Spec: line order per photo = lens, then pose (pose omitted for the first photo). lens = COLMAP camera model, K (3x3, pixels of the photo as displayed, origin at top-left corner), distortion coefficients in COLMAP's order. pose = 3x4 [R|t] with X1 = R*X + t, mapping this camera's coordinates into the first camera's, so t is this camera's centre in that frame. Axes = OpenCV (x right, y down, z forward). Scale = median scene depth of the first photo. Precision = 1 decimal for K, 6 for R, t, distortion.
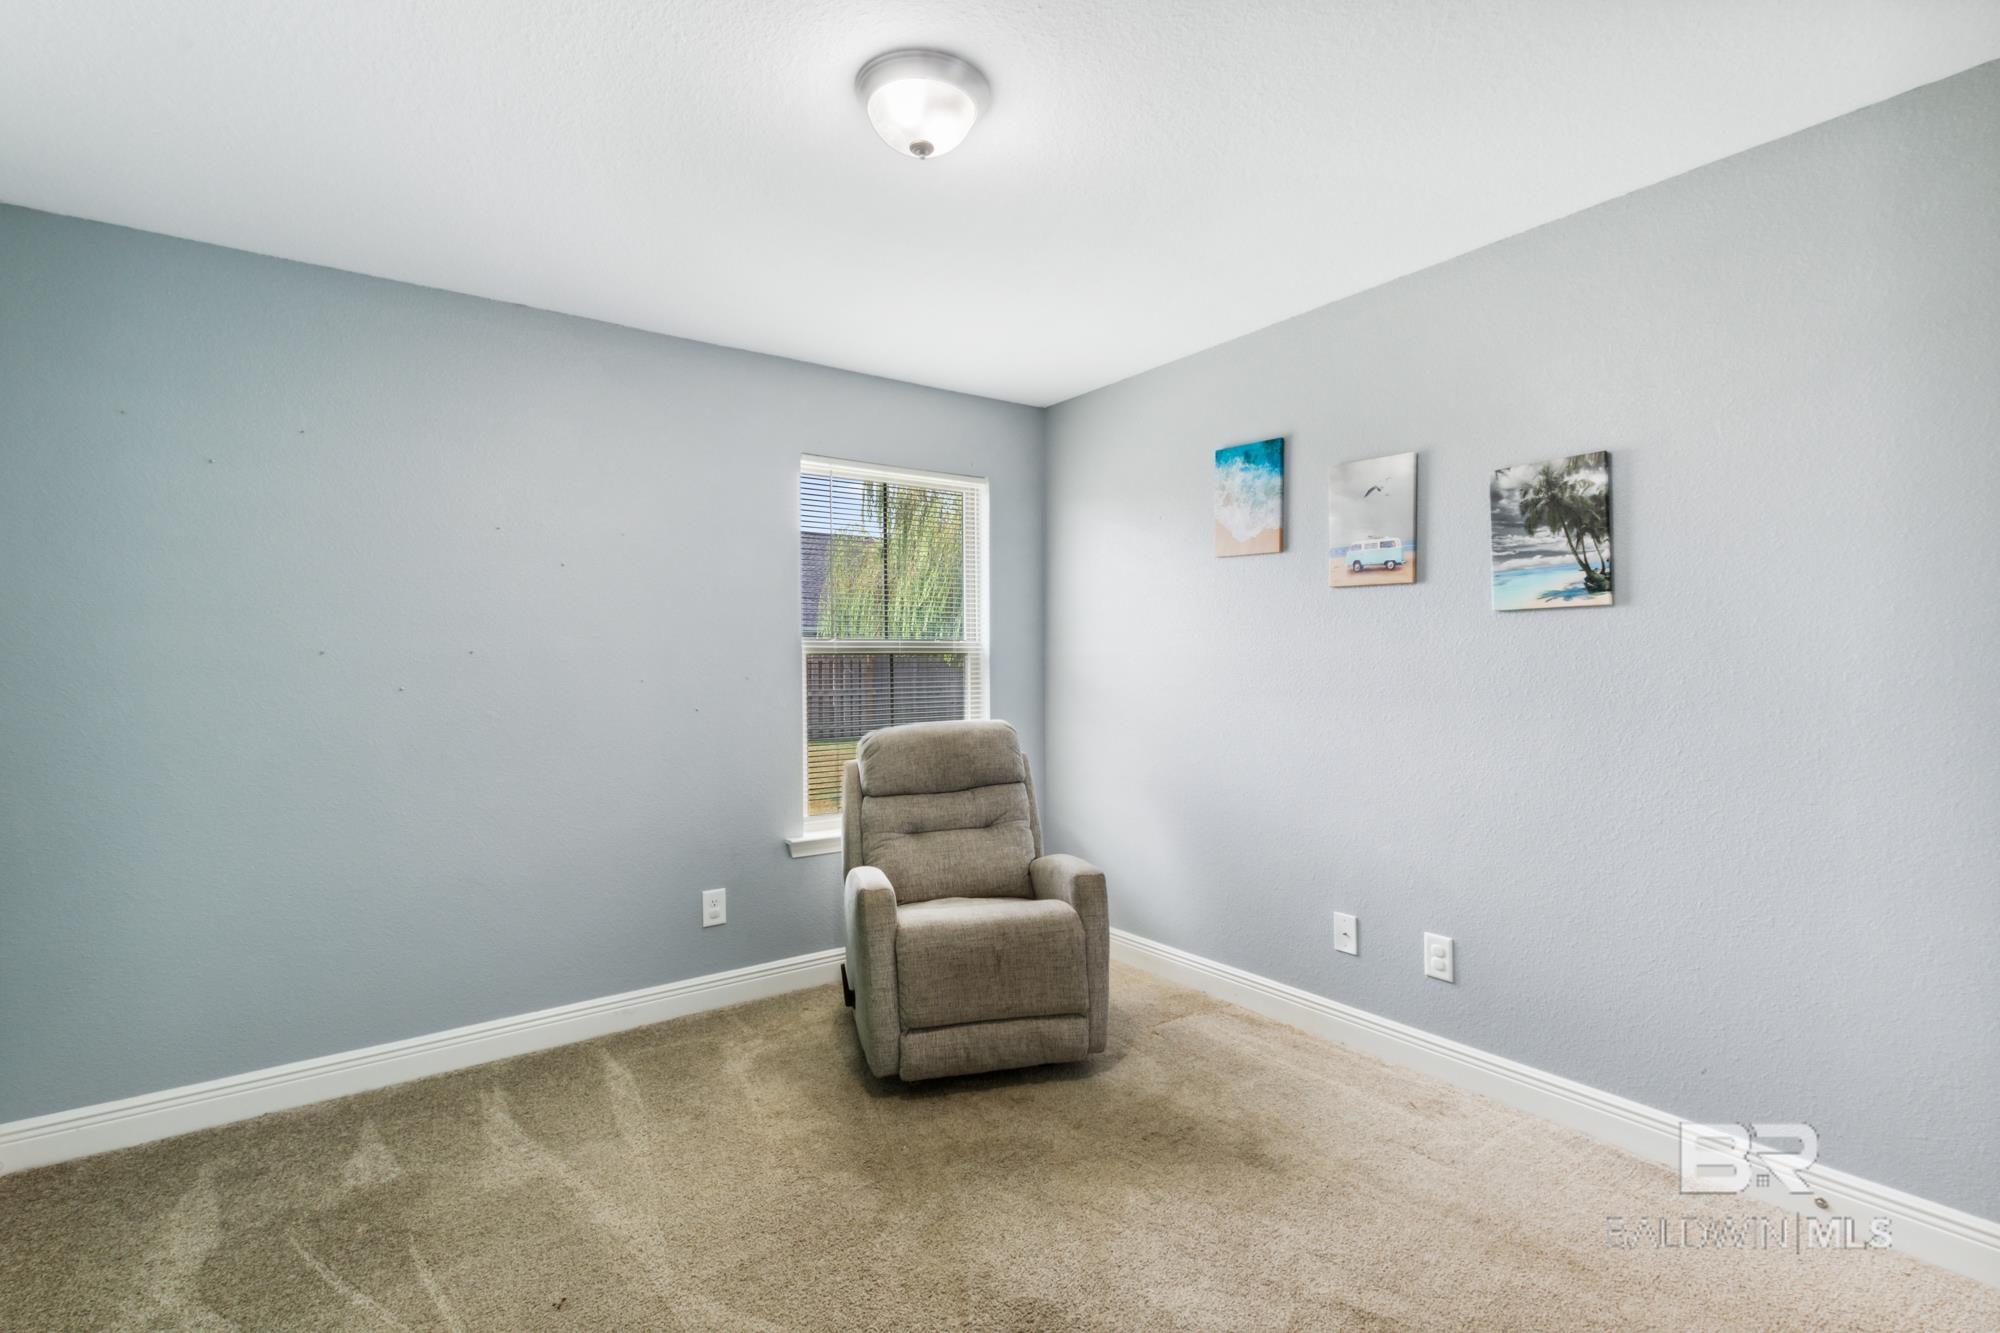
lens RADIAL K [[946.7, 0, 1001.0], [0, 946.7, 653.7], [0, 0, 1]] dist [0.003450, 0.000071]
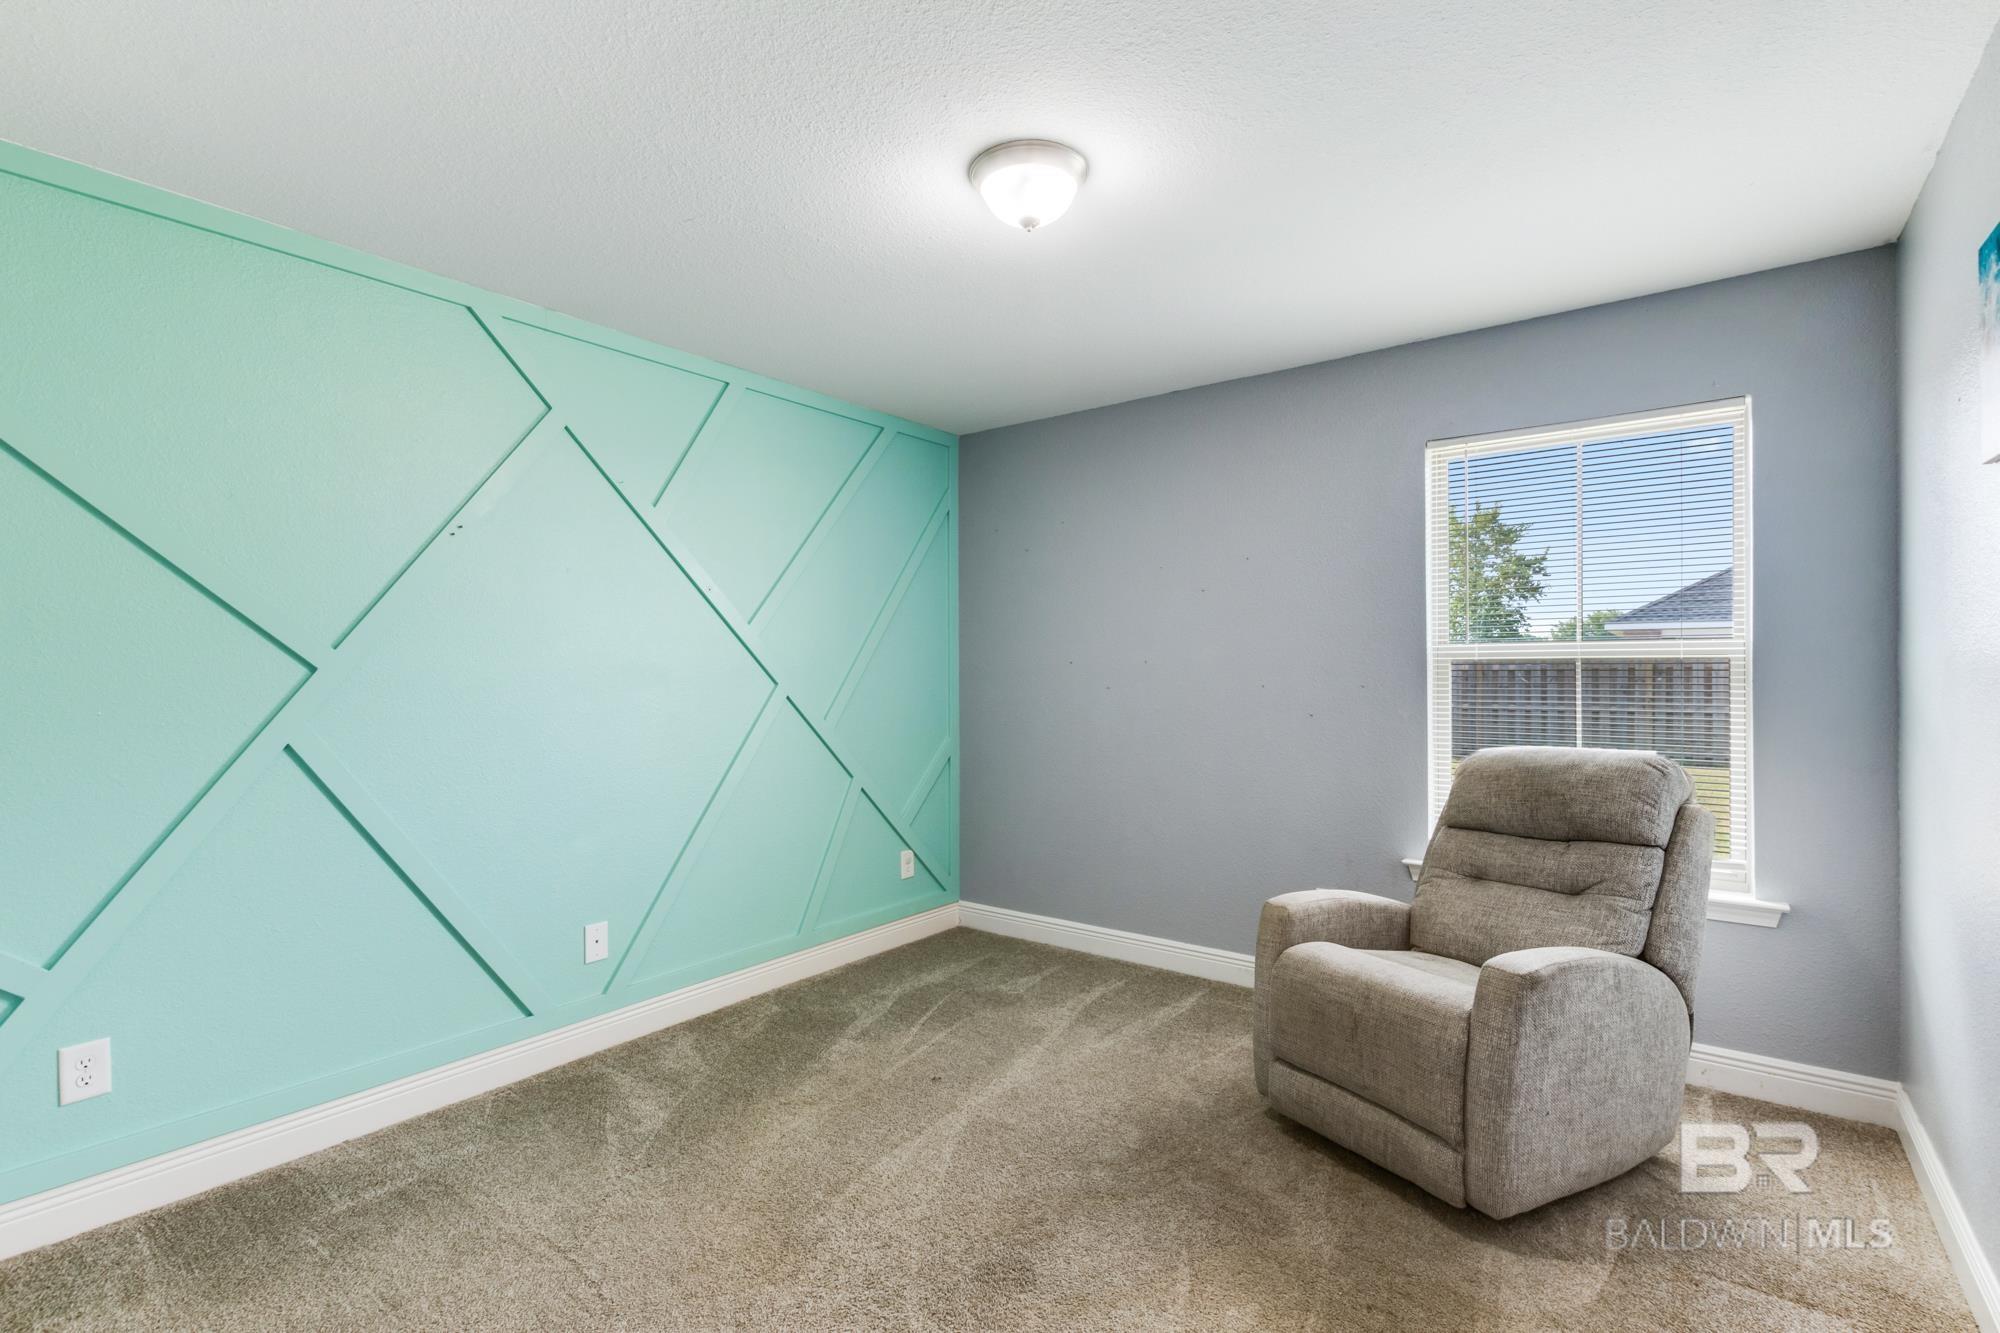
lens RADIAL K [[921.5, 0, 1004.8], [0, 921.5, 672.9], [0, 0, 1]] dist [0.003506, -0.000964]
pose [[0.274023, 0.009254, -0.961679, 0.693845], [0.008987, 0.999885, 0.012183, -0.003809], [0.961681, -0.011981, 0.273908, 0.470390]]
